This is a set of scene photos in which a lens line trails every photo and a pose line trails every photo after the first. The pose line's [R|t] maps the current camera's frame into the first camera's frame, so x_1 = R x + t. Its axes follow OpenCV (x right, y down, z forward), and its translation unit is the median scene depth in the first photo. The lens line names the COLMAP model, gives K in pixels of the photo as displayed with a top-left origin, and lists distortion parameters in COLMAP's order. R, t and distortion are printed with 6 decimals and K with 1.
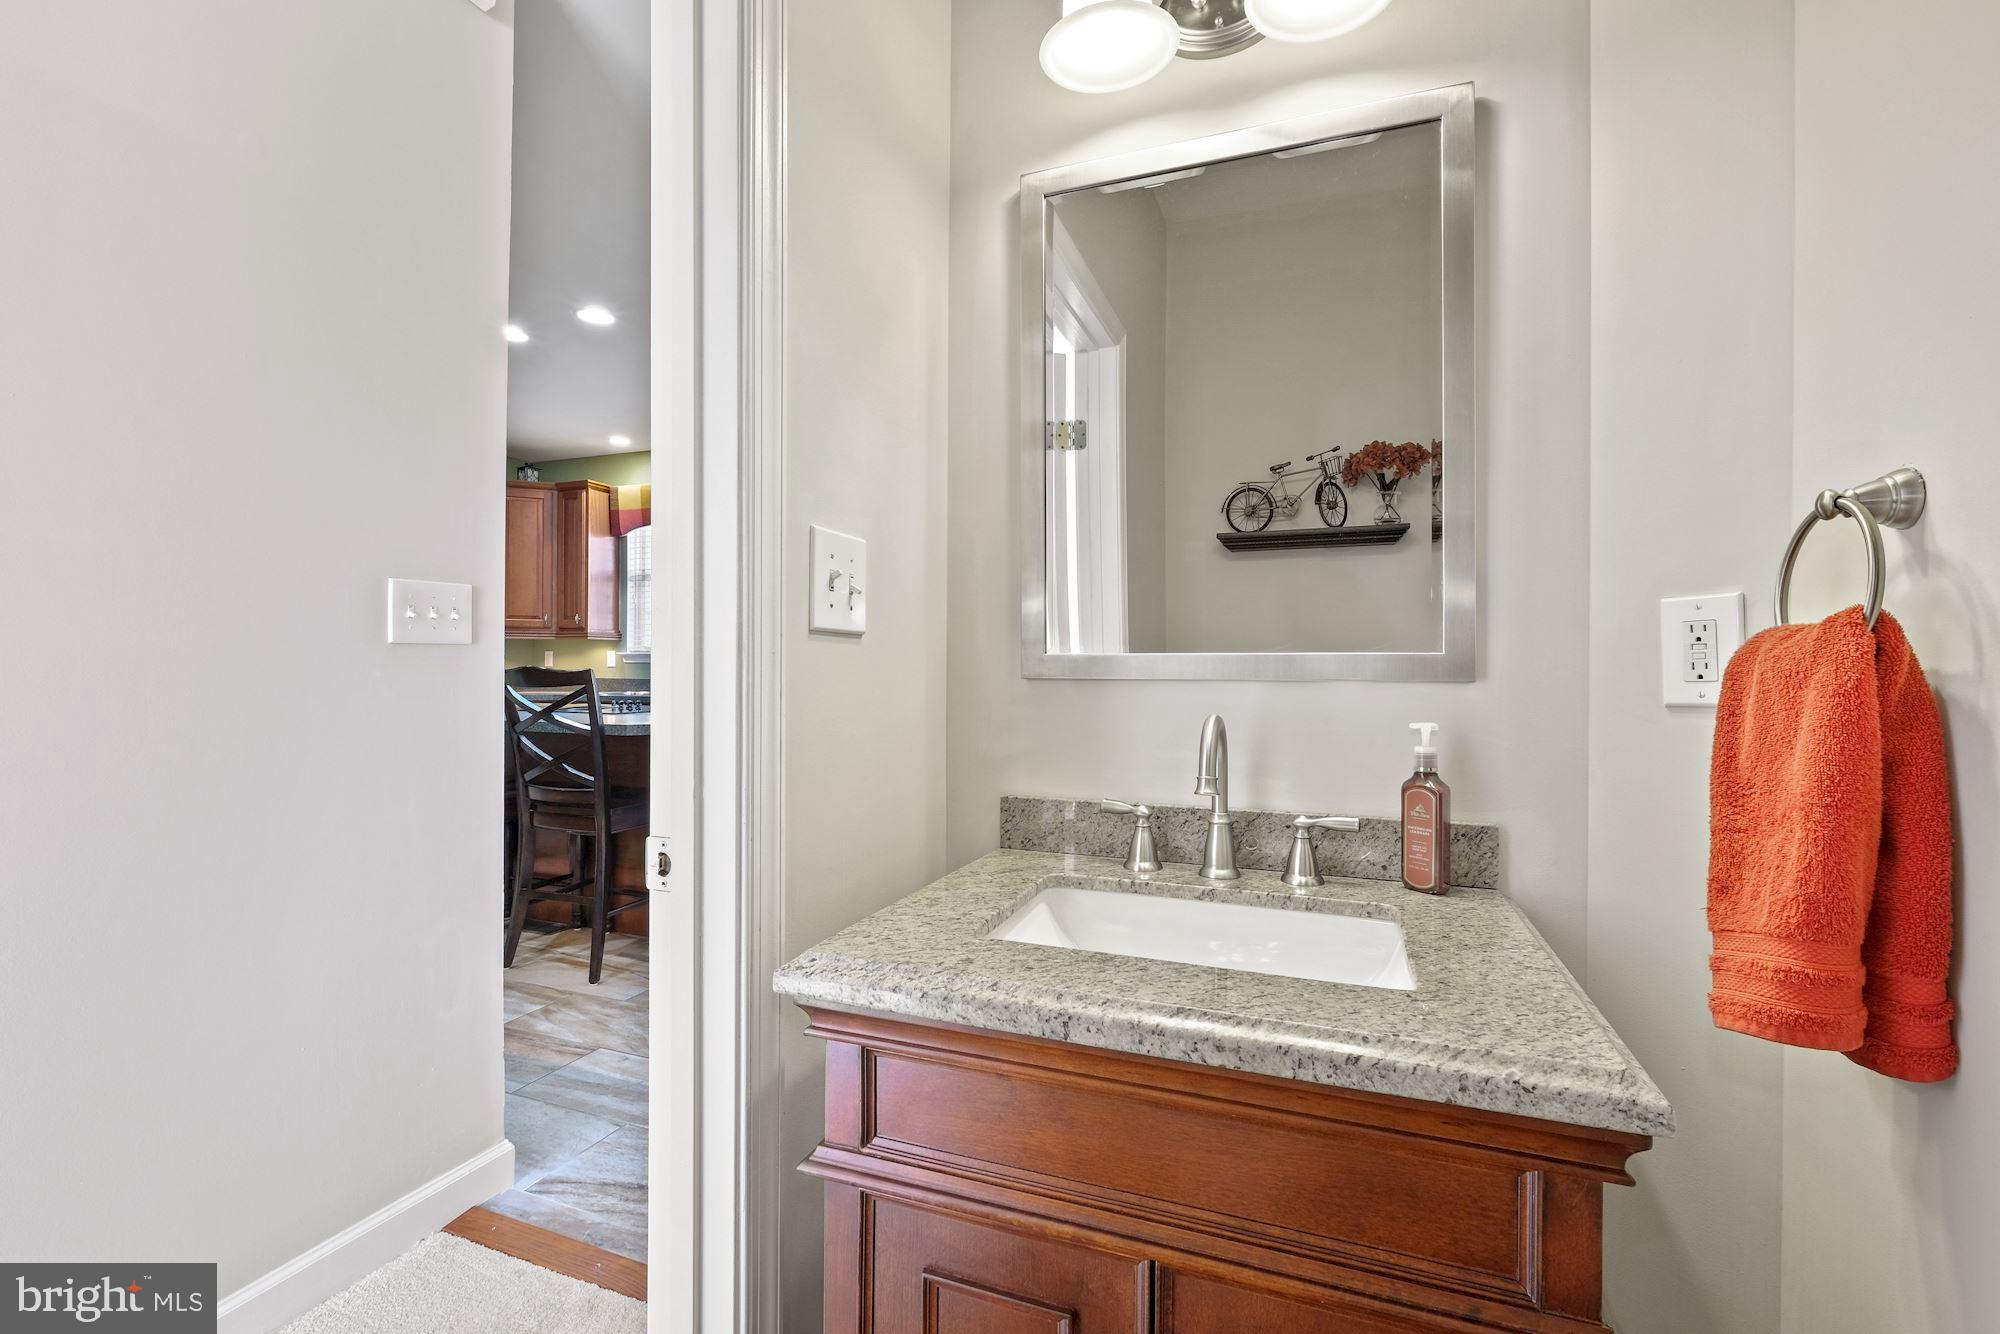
lens RADIAL K [[877.5, 0, 998.1], [0, 877.5, 657.0], [0, 0, 1]] dist [-0.004214, -0.000243]
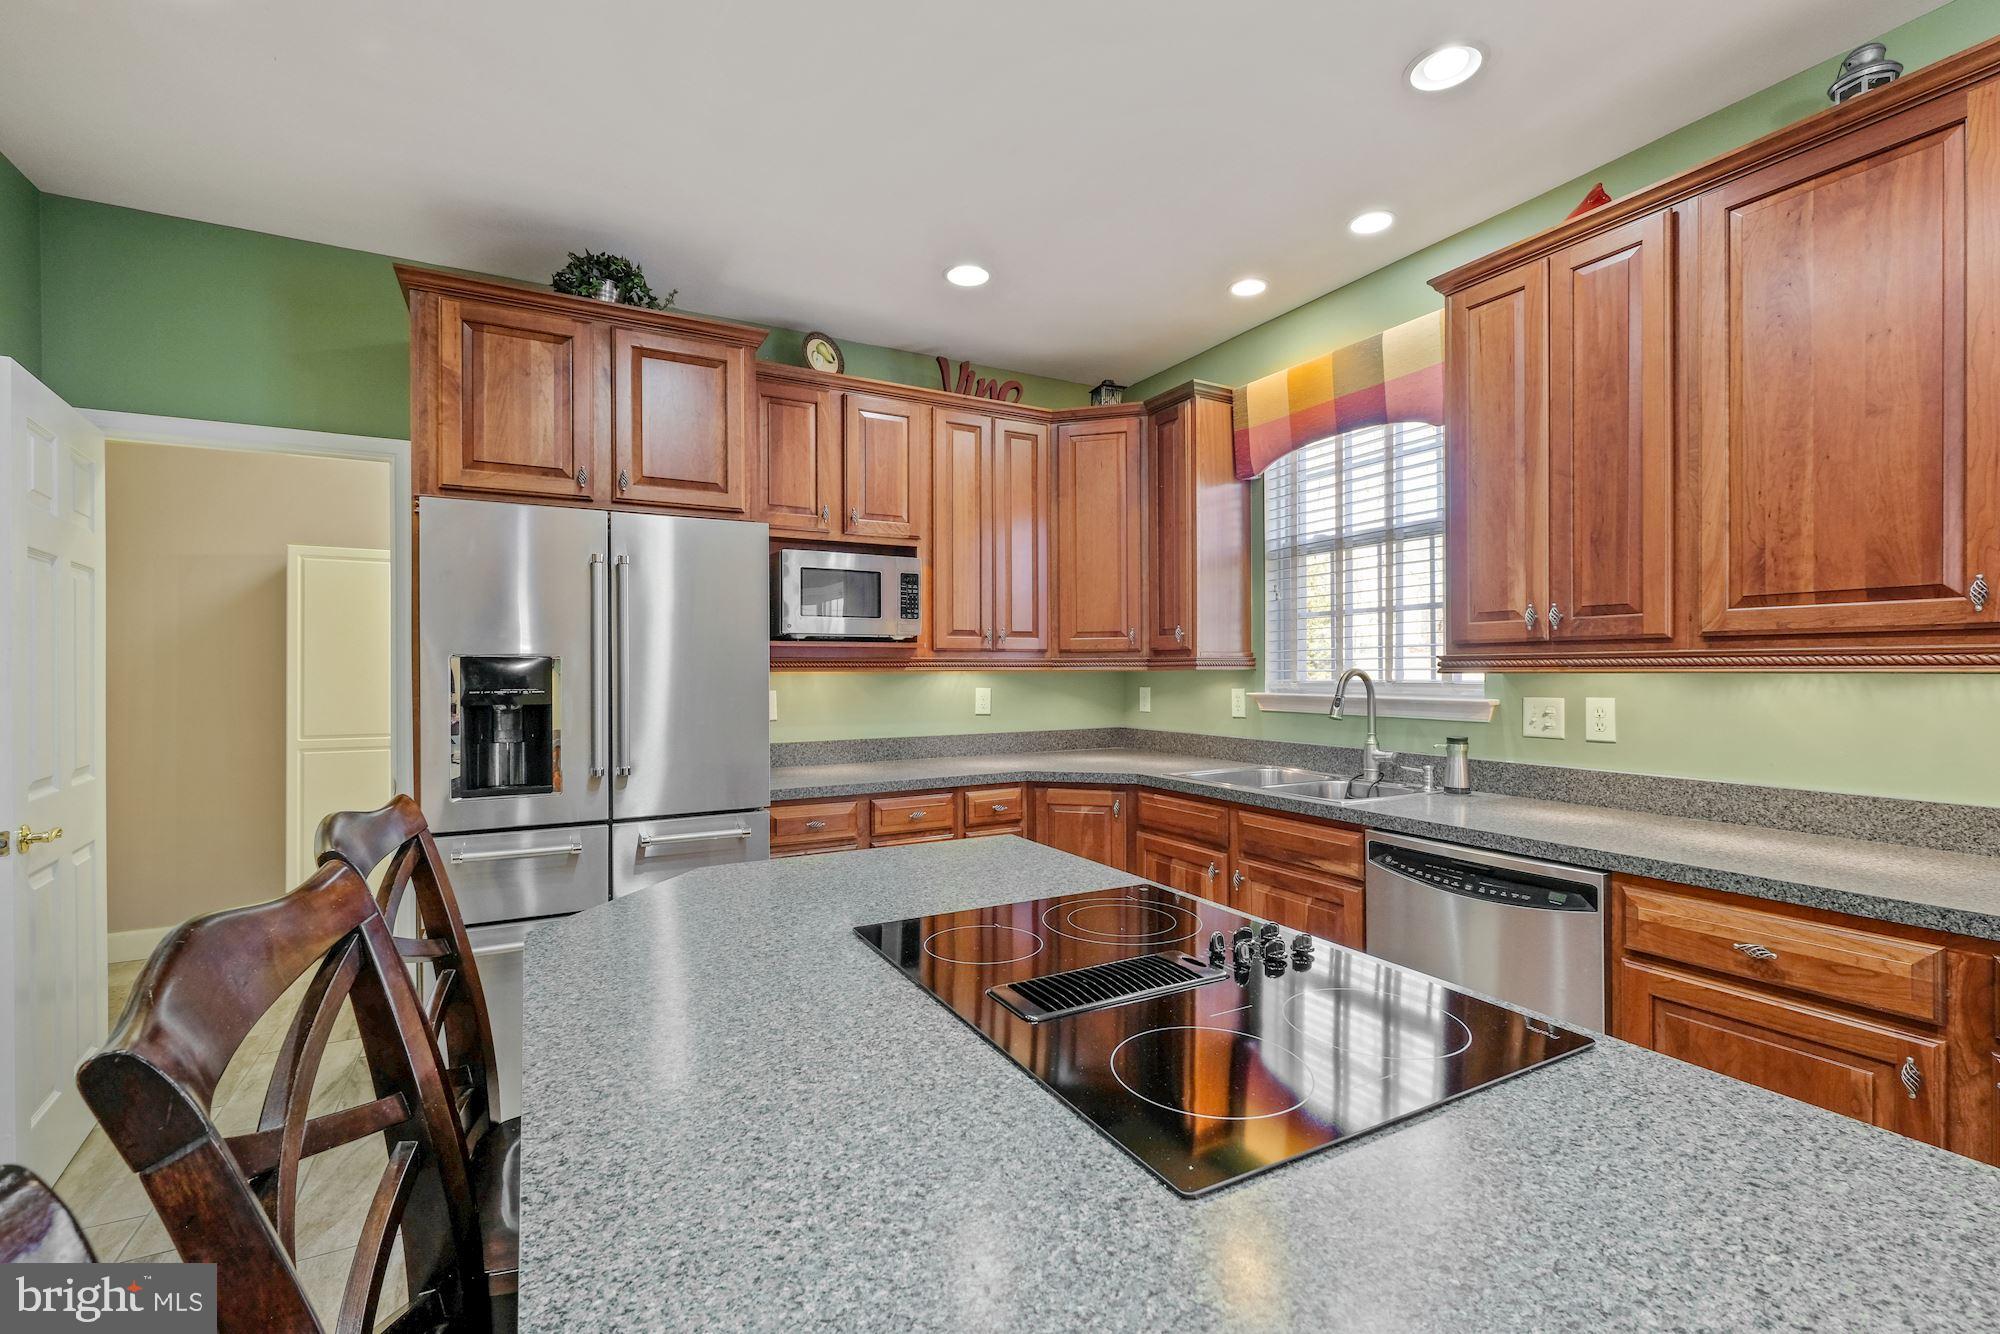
lens RADIAL K [[877.5, 0, 992.7], [0, 877.5, 664.0], [0, 0, 1]] dist [-0.004214, -0.000243]
pose [[0.762869, -0.009513, -0.646483, -0.204985], [0.001201, 0.999911, -0.013296, -0.016670], [0.646552, 0.009367, 0.762812, 0.487567]]
